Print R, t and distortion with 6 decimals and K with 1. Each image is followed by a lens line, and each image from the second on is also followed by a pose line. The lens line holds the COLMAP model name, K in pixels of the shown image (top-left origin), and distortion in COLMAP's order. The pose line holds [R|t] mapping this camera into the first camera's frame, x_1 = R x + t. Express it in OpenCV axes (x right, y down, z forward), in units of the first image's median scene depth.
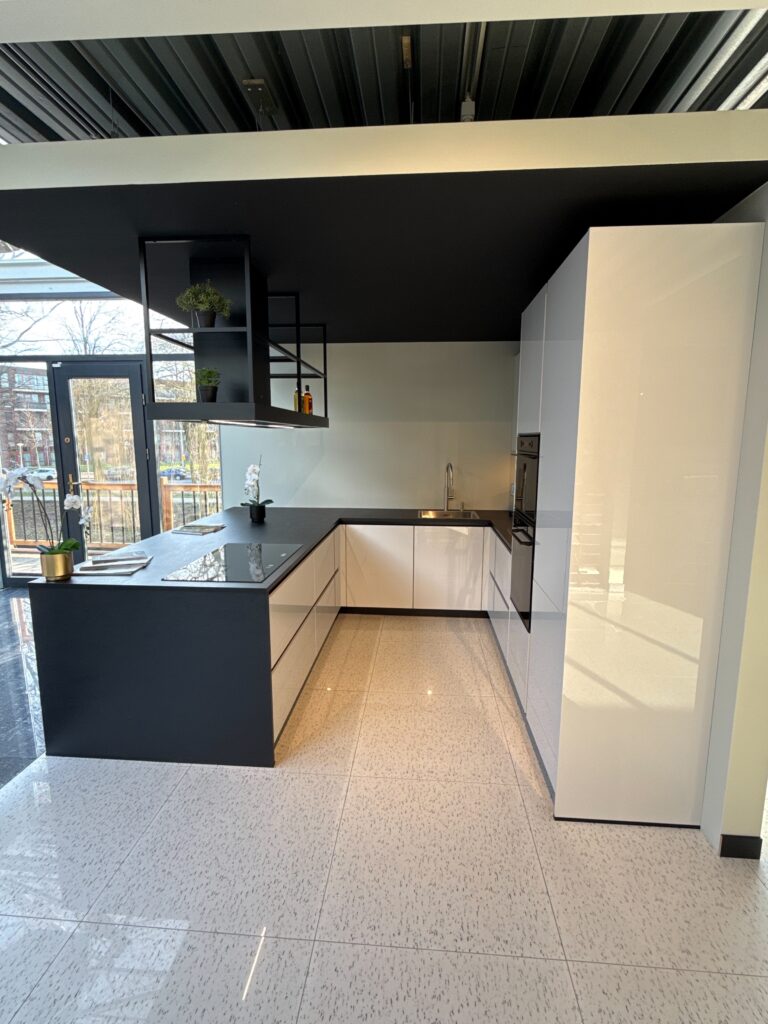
lens RADIAL K [[497.2, 0, 388.3], [0, 497.2, 514.9], [0, 0, 1]] dist [0.000265, -0.000809]
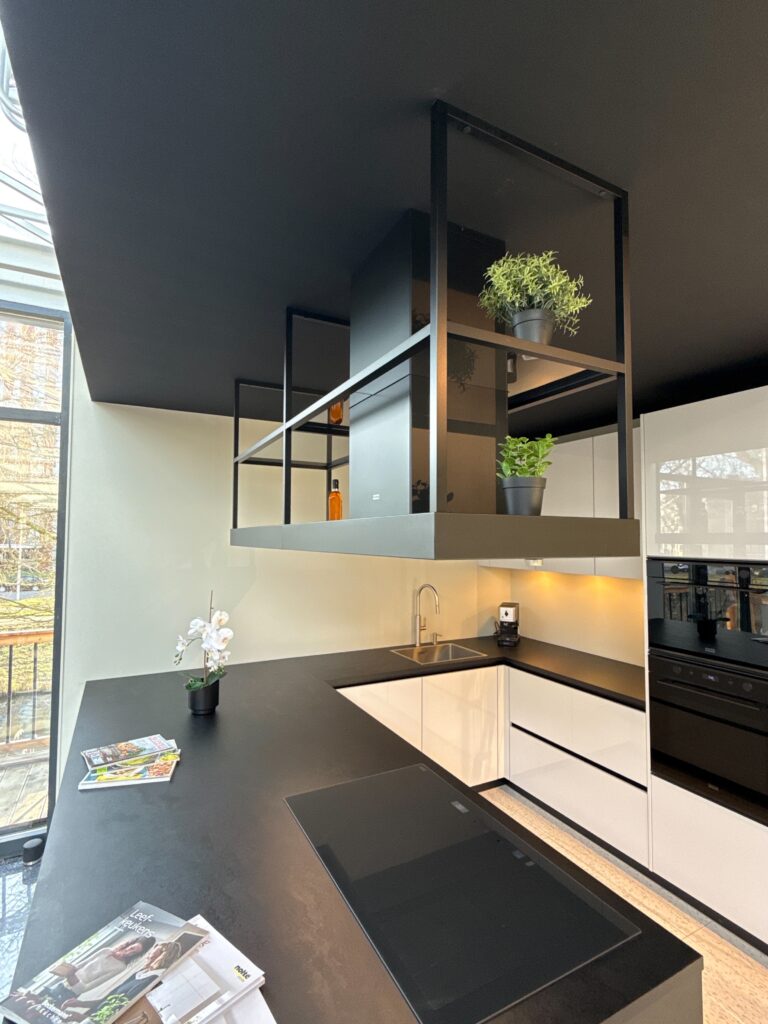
lens RADIAL K [[497.2, 0, 383.2], [0, 497.2, 511.5], [0, 0, 1]] dist [0.000265, -0.000809]
pose [[0.851099, 0.018581, 0.524676, -0.381257], [0.084547, 0.981479, -0.171906, -0.095579], [-0.518152, 0.190669, 0.833765, 0.379194]]
